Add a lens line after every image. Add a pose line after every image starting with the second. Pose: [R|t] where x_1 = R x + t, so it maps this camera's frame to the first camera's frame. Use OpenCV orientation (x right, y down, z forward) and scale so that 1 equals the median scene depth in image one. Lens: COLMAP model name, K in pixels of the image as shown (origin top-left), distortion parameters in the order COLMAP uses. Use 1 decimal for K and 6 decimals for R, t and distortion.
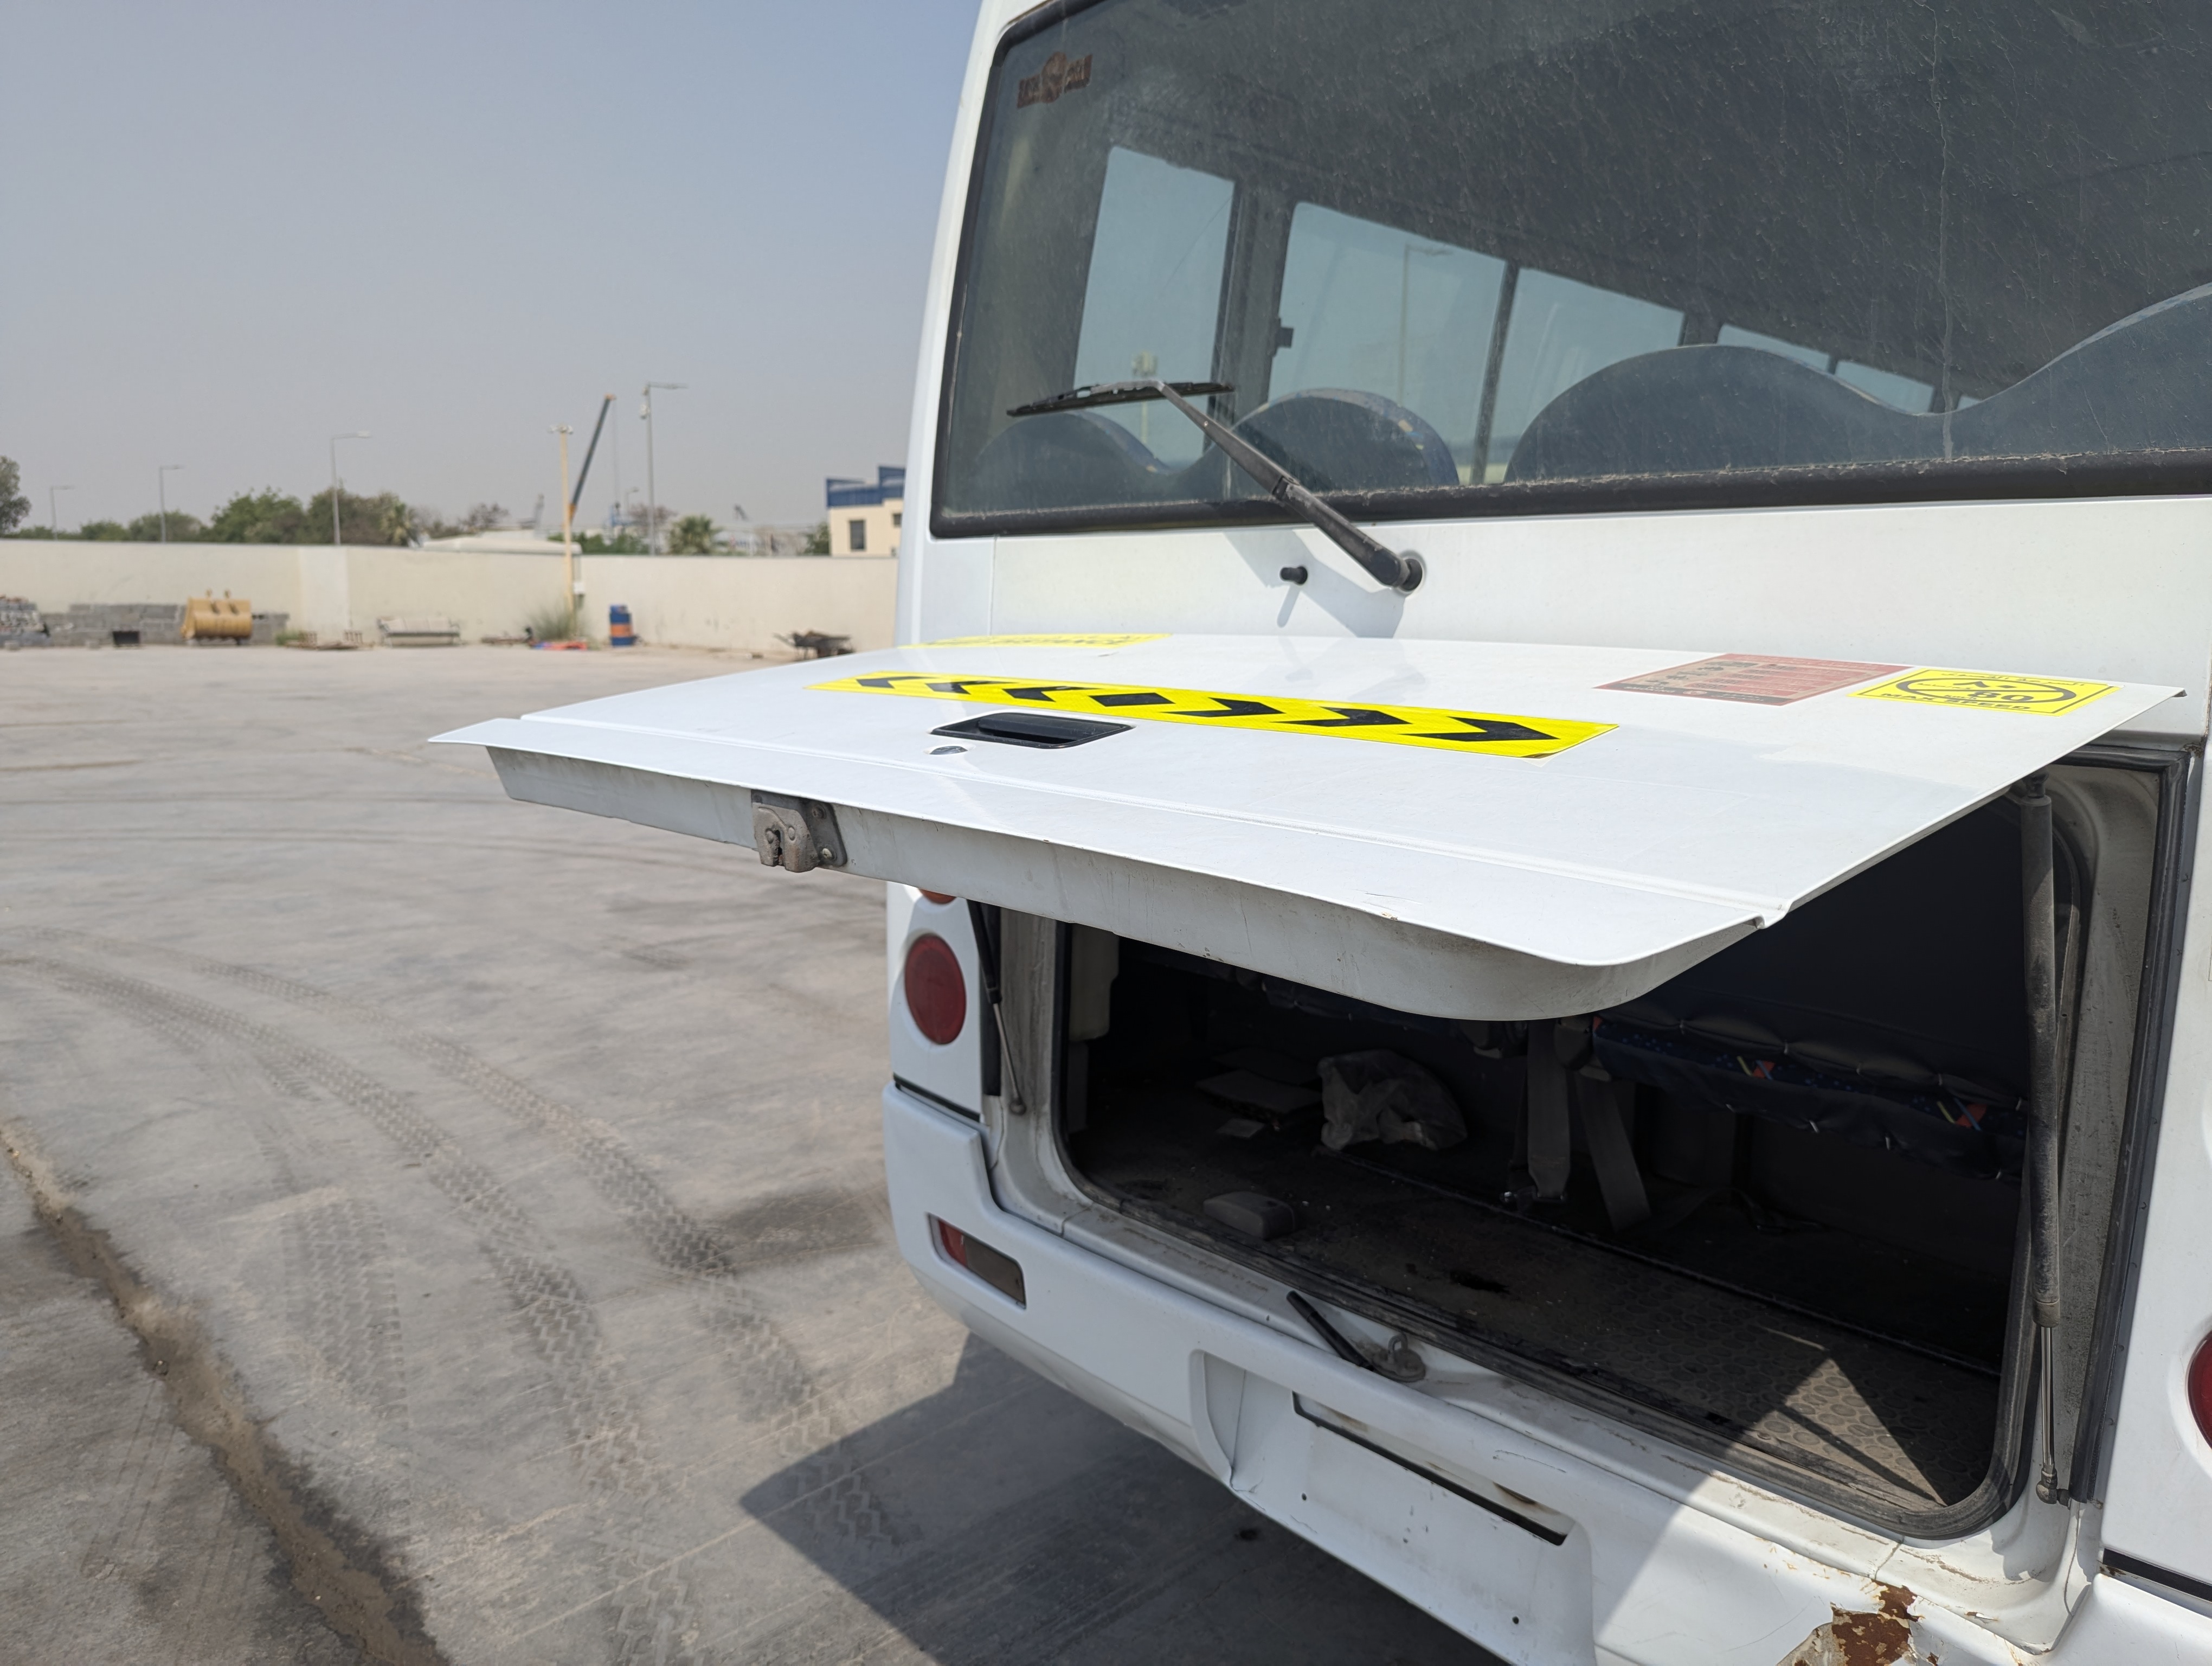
lens RADIAL K [[1679.8, 0, 1087.0], [0, 1679.8, 840.3], [0, 0, 1]] dist [0.025514, -0.042450]
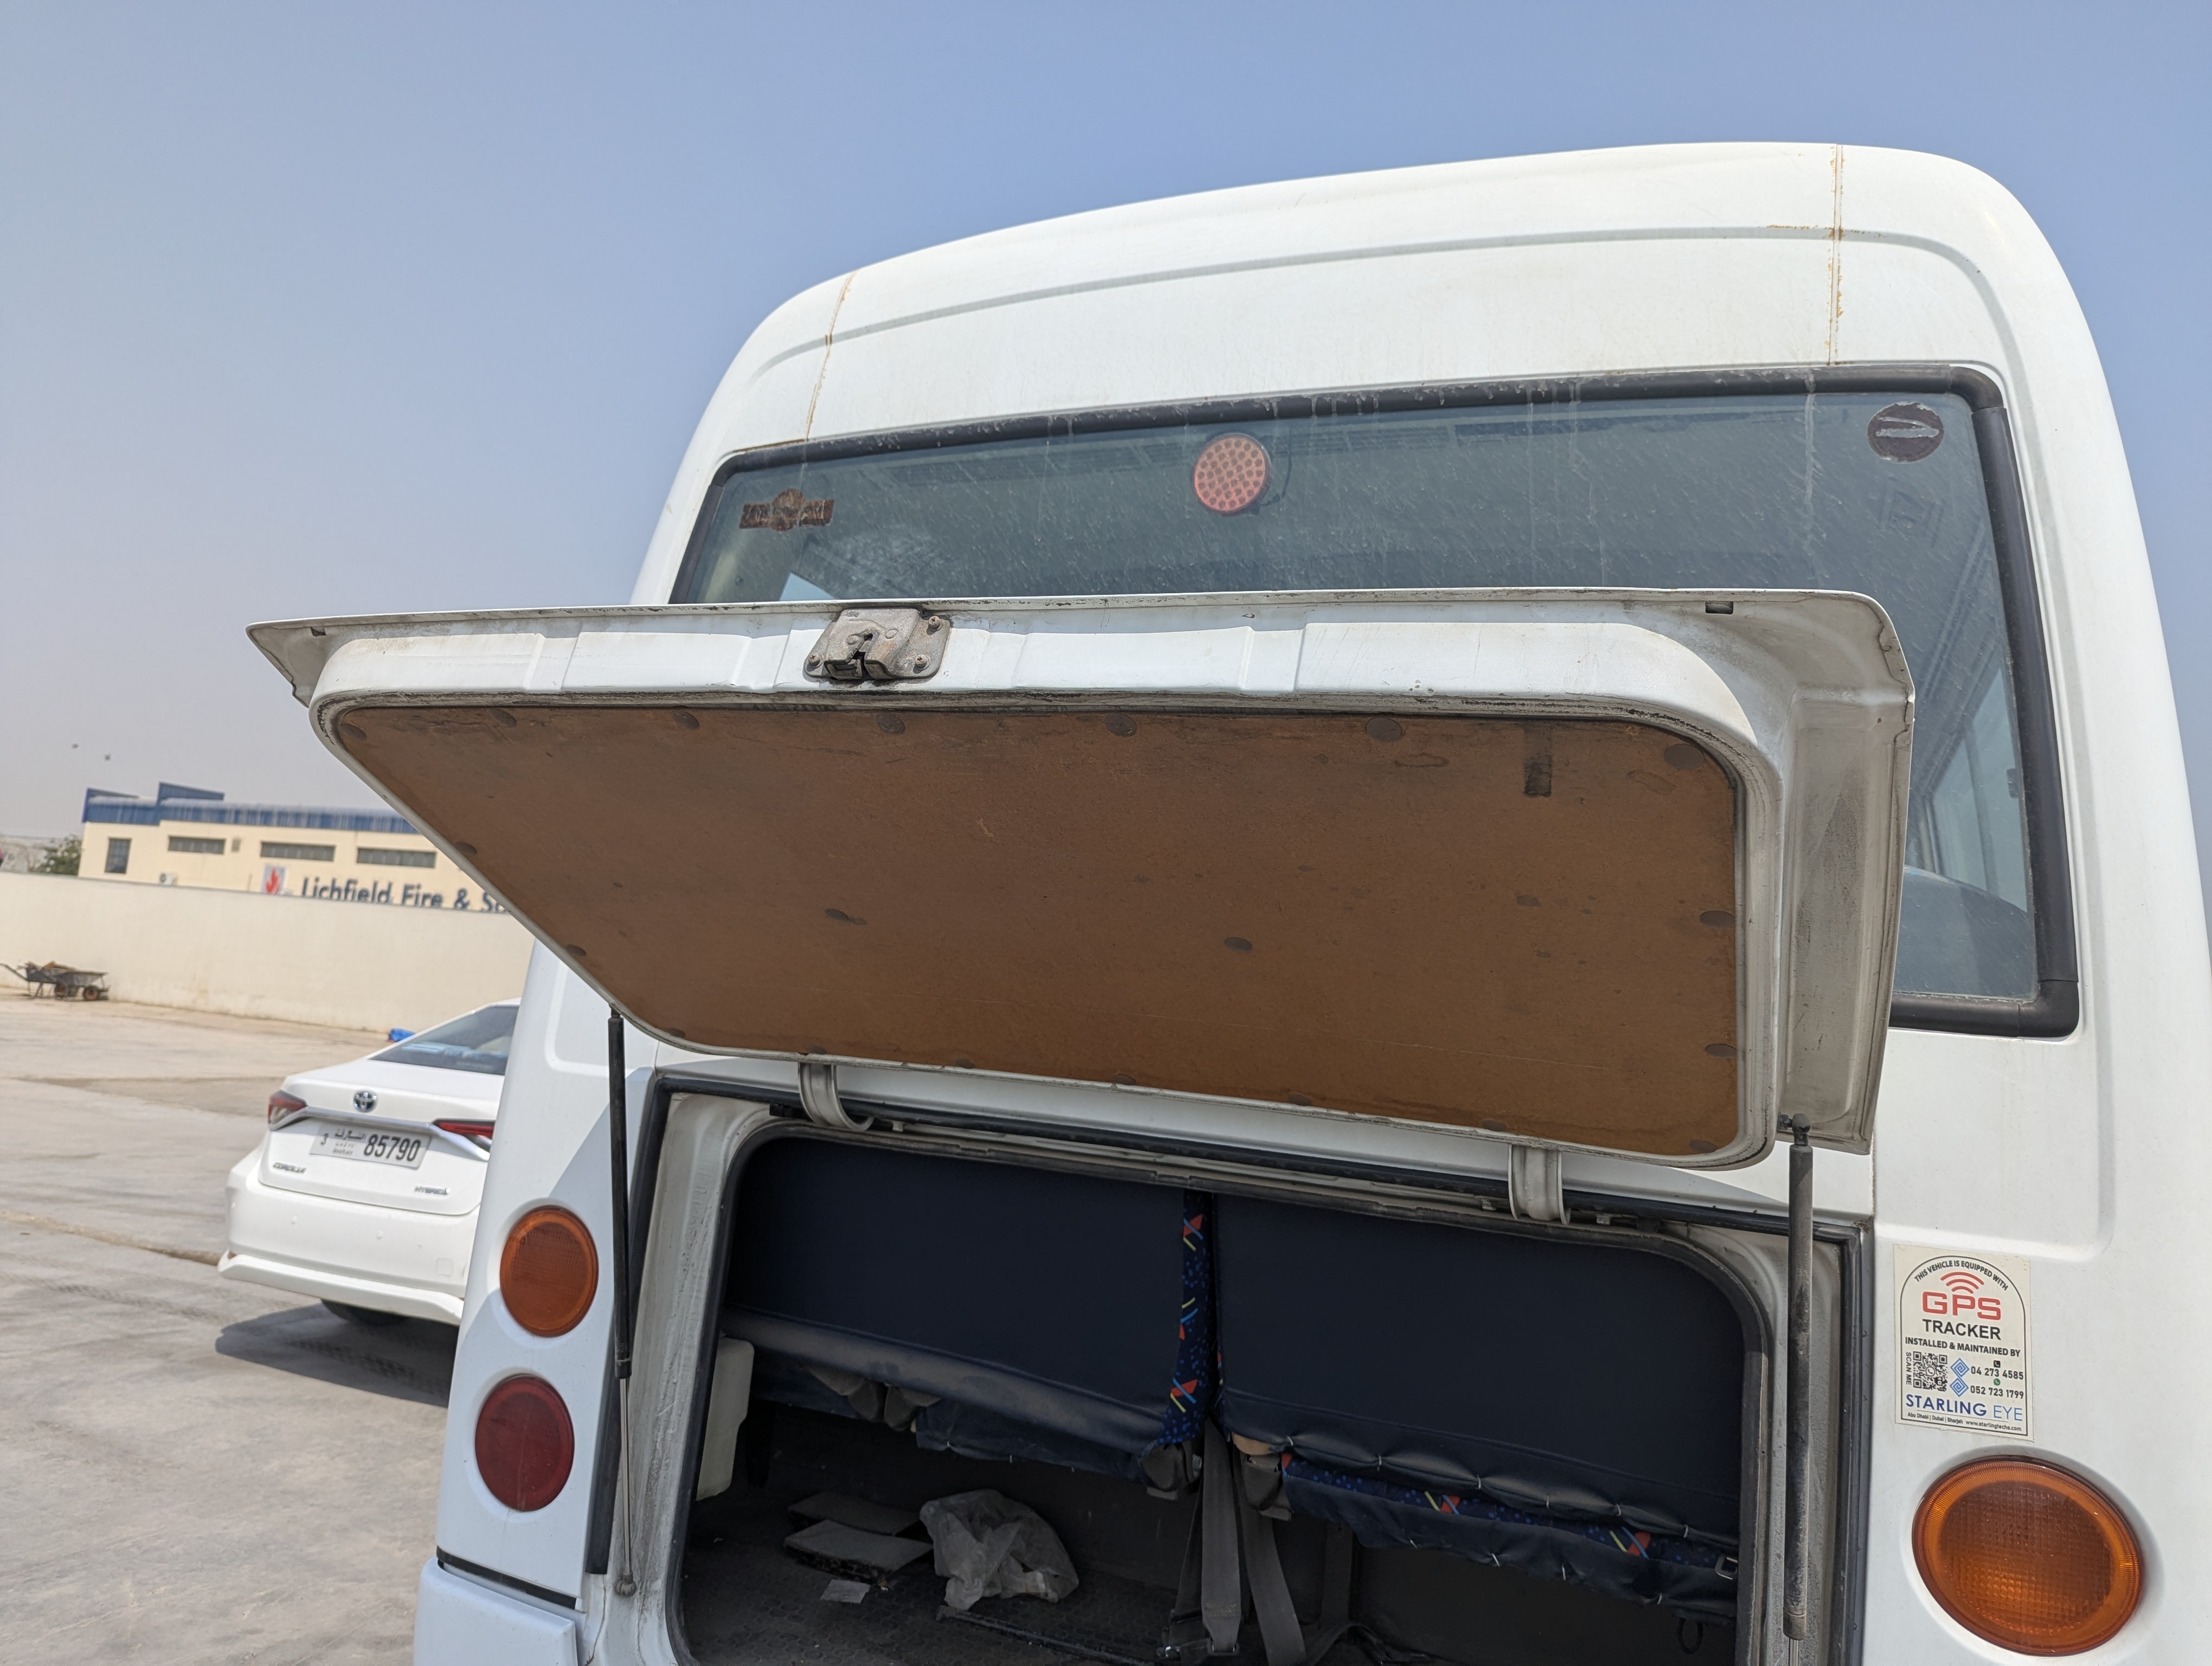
lens RADIAL K [[1662.2, 0, 1107.8], [0, 1662.2, 762.6], [0, 0, 1]] dist [0.055967, -0.054939]
pose [[0.900570, 0.131960, 0.414198, -0.230974], [-0.018195, 0.963420, -0.267377, -0.022678], [-0.434330, 0.233255, 0.870029, 0.037869]]
